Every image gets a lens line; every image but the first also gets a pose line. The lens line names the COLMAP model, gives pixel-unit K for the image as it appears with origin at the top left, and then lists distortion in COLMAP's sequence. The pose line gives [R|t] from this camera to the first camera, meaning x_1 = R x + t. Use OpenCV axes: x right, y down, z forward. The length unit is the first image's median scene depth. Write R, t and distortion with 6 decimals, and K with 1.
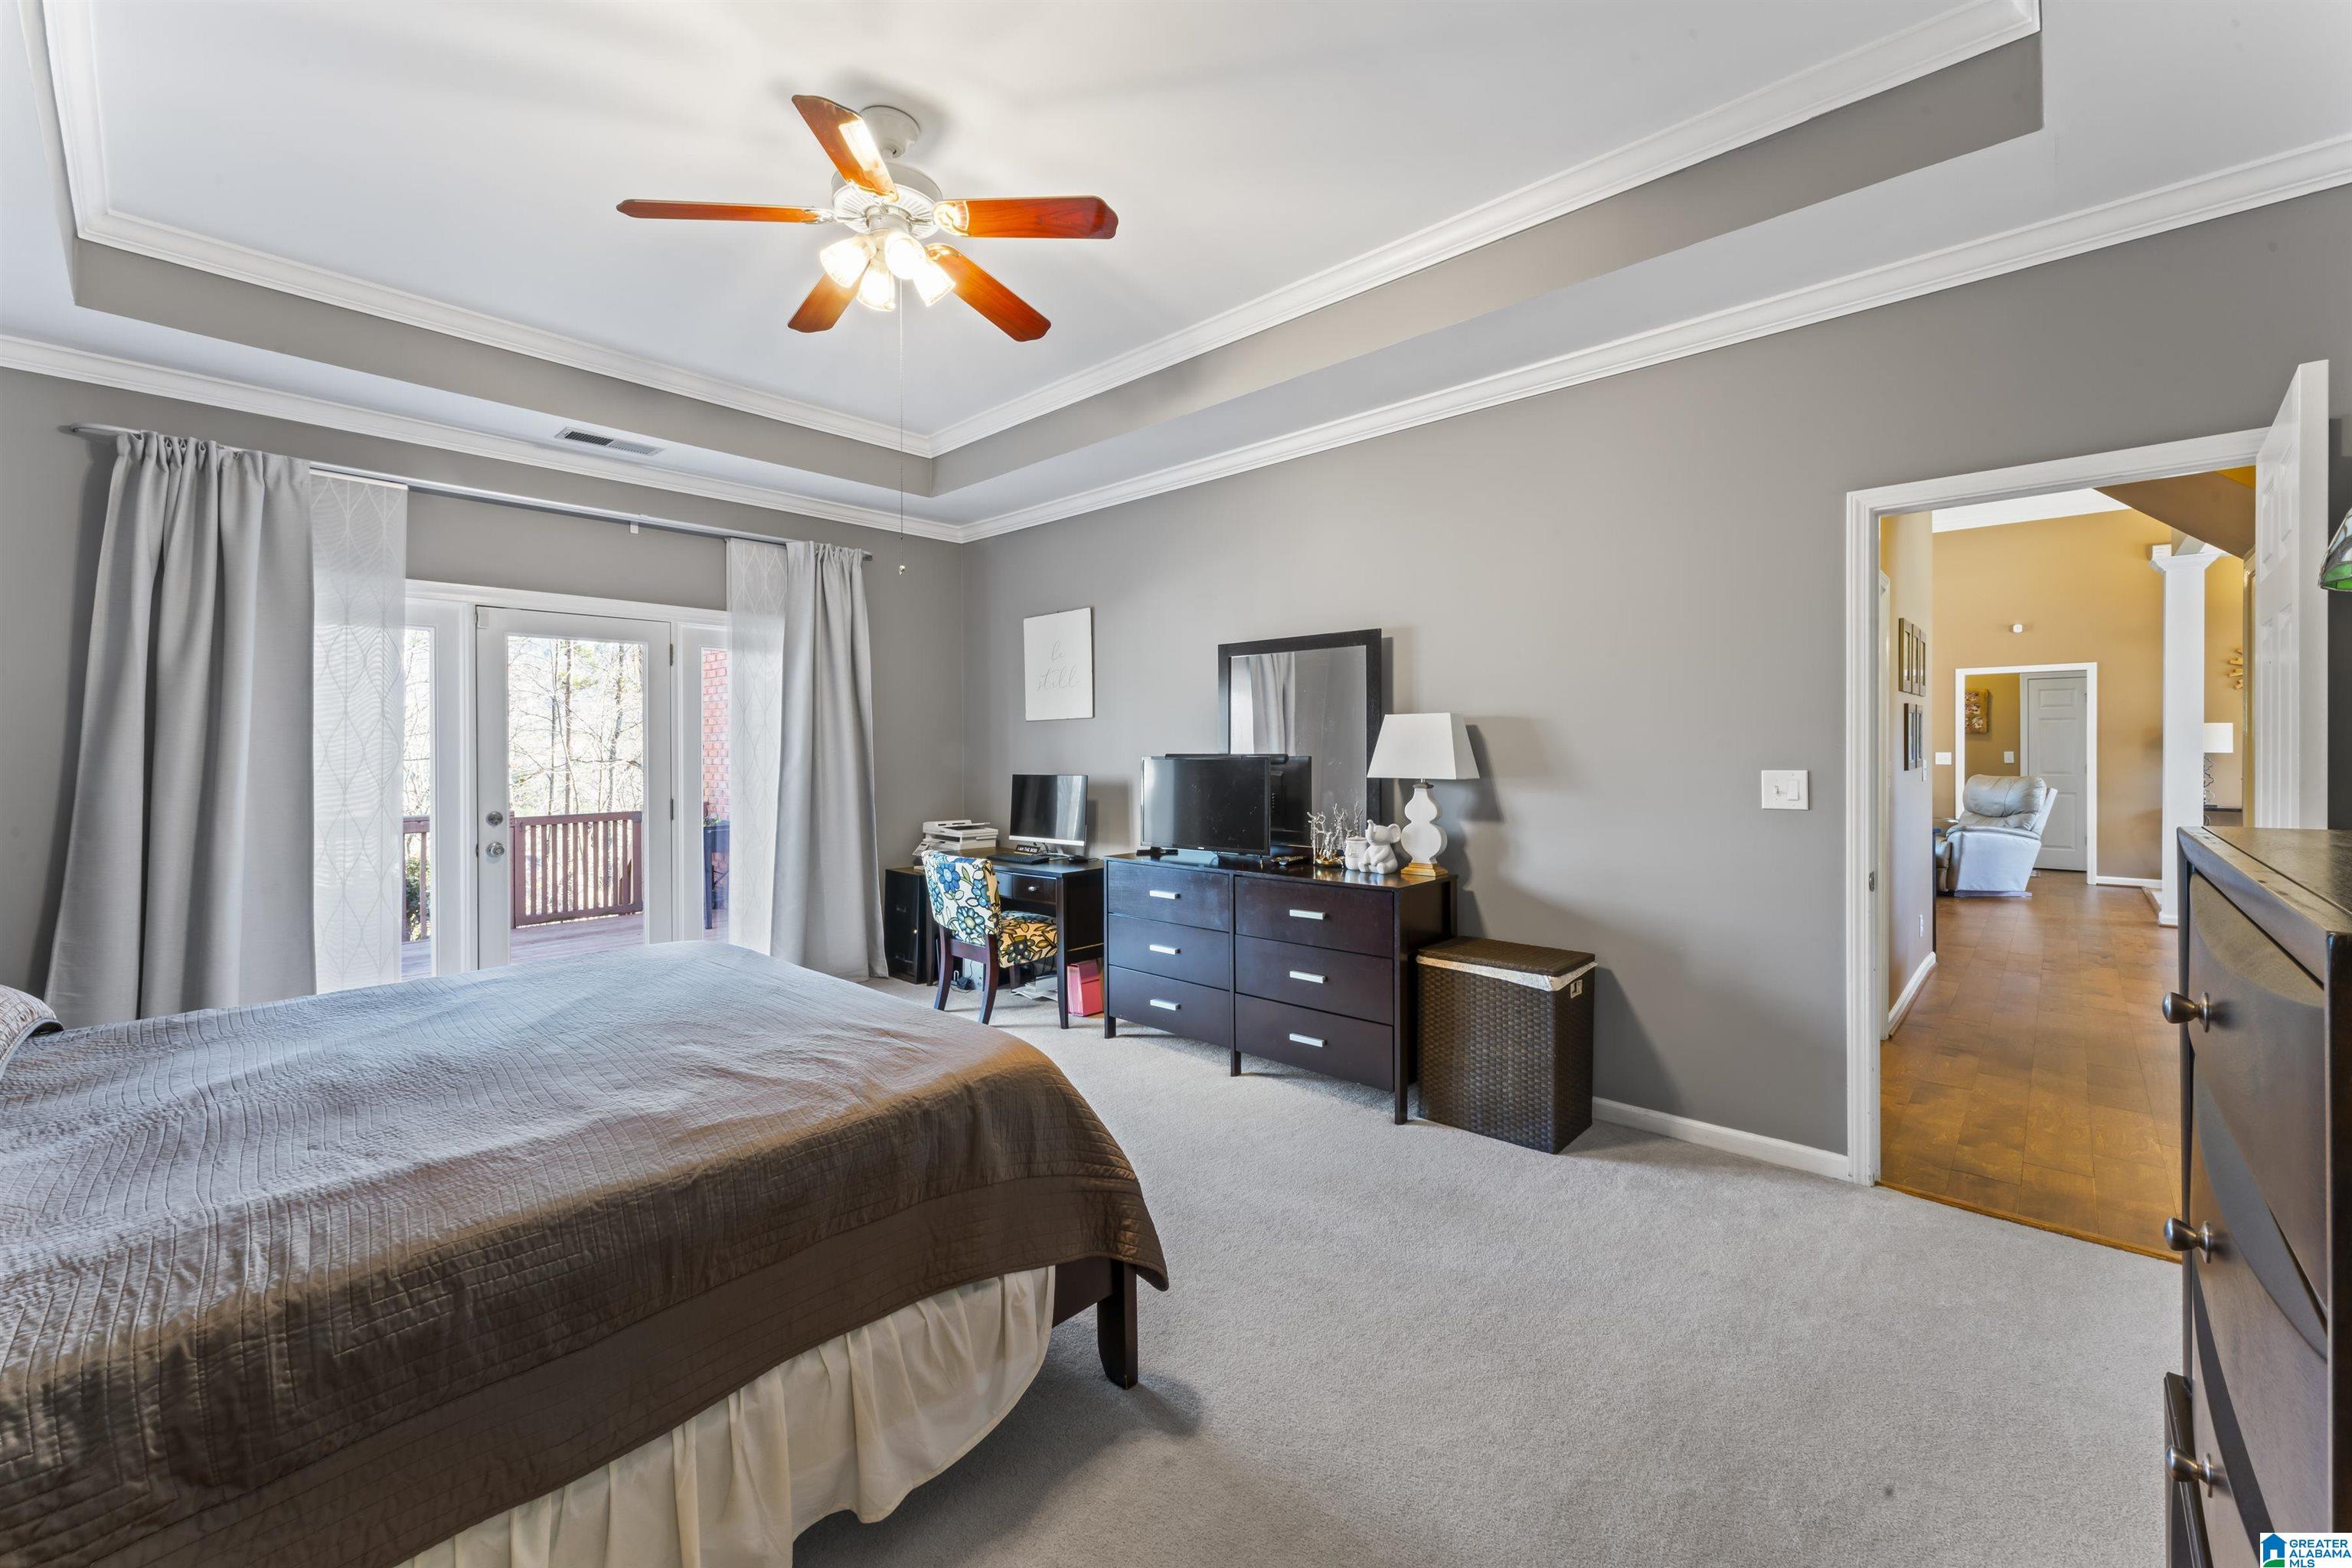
lens RADIAL K [[941.8, 0, 1194.3], [0, 941.8, 751.0], [0, 0, 1]] dist [-0.000673, 0.000447]
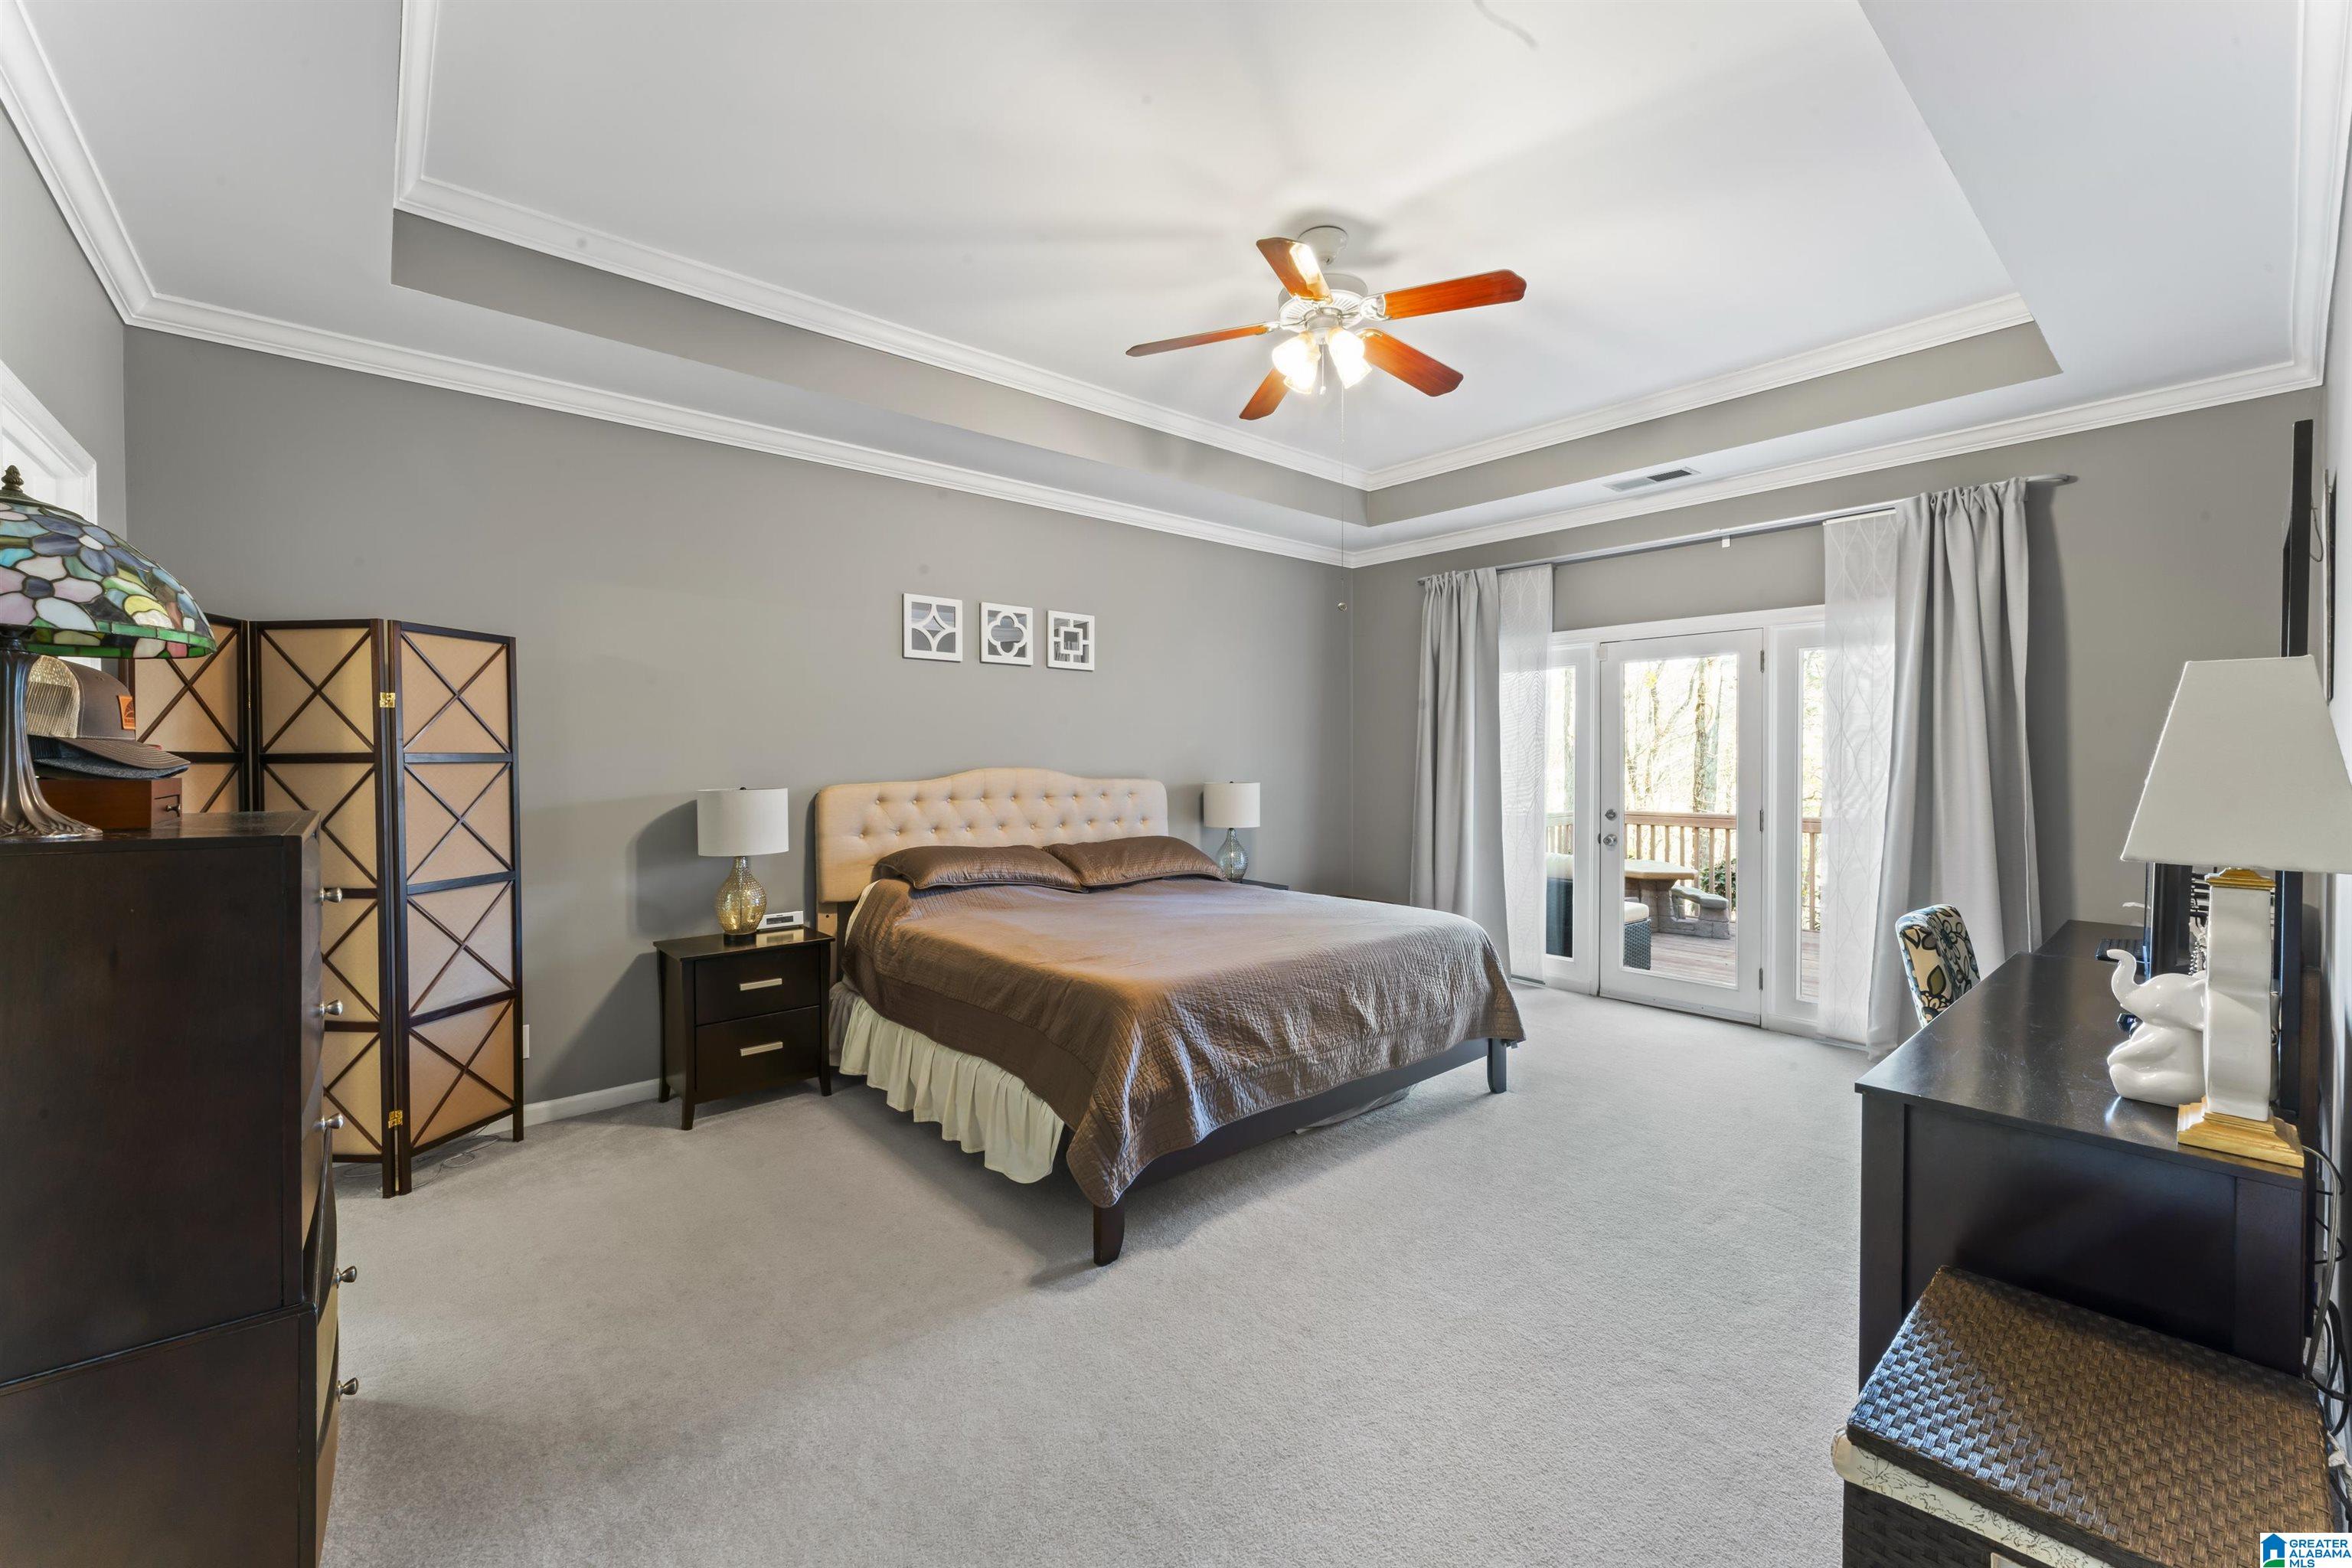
lens RADIAL K [[941.8, 0, 1177.5], [0, 941.8, 771.3], [0, 0, 1]] dist [-0.000673, 0.000447]
pose [[-0.129381, 0.016756, -0.991453, 0.574467], [-0.006726, 0.999819, 0.017775, -0.002649], [0.991572, 0.008968, -0.129245, 0.629435]]
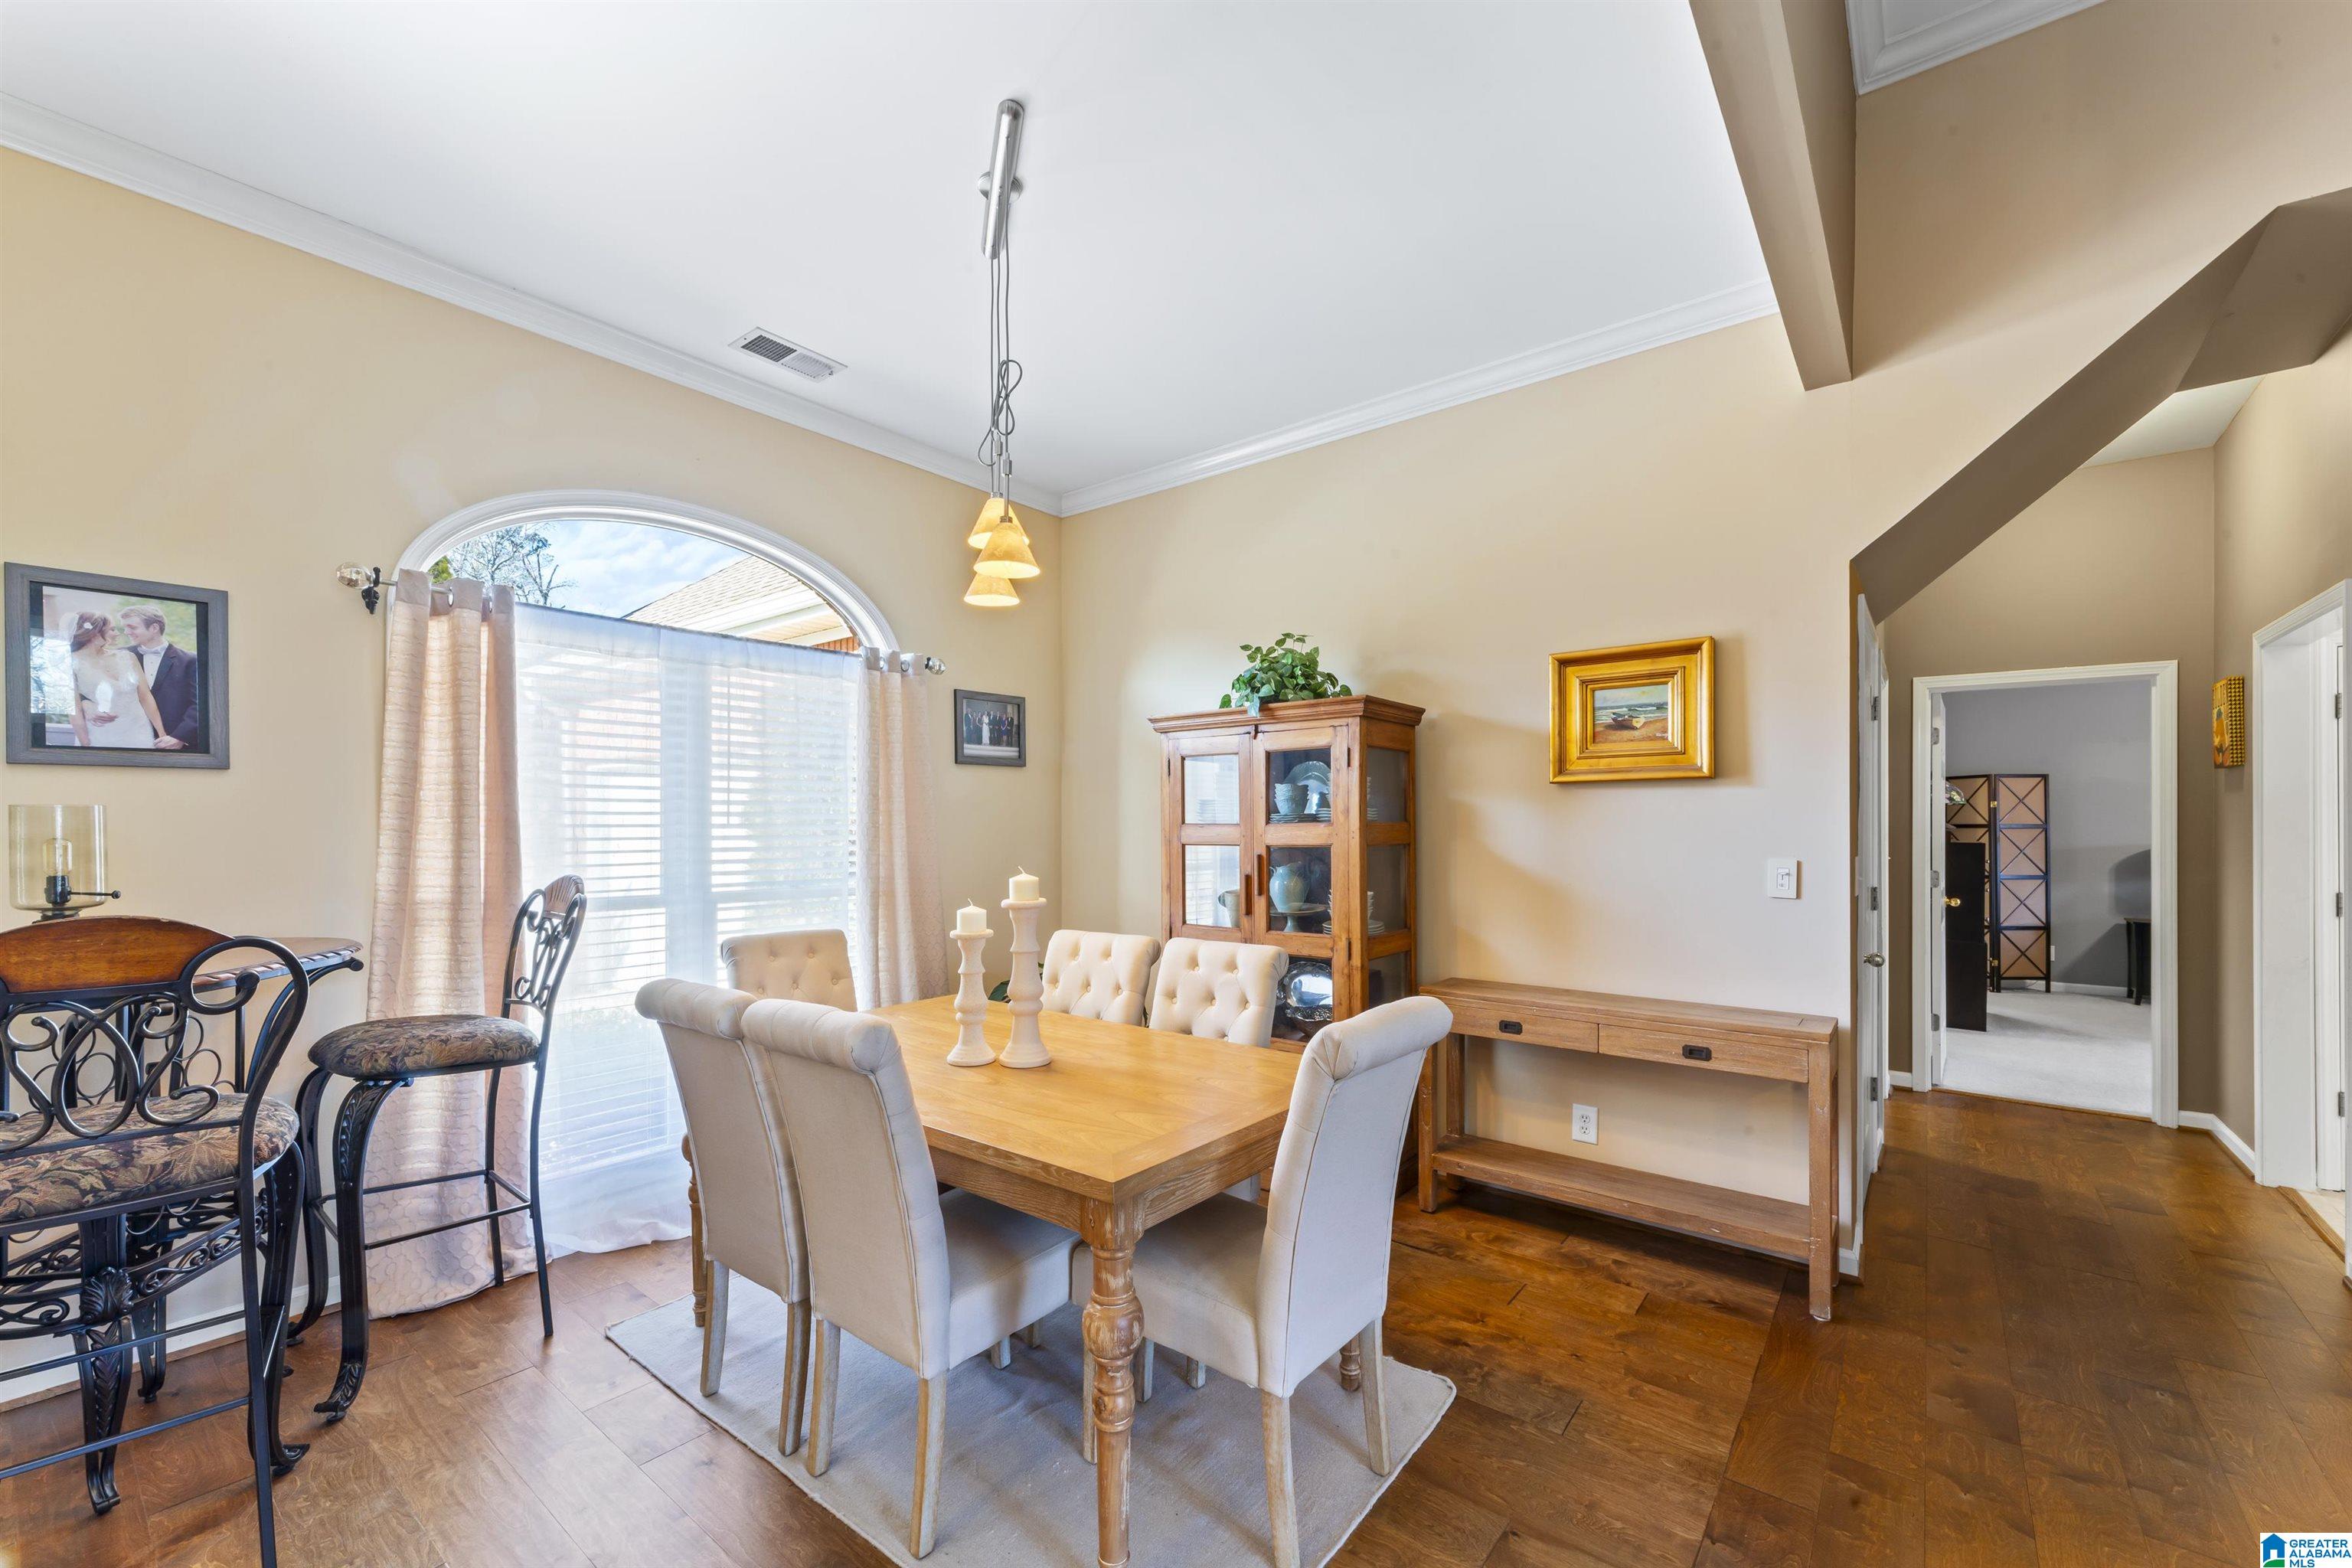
lens RADIAL K [[941.8, 0, 1175.6], [0, 941.8, 826.9], [0, 0, 1]] dist [-0.000673, 0.000447]
pose [[-0.997726, -0.000346, -0.067399, 1.182001], [-0.000571, 0.999994, 0.003315, -0.001241], [0.067398, 0.003346, -0.997721, 1.212038]]
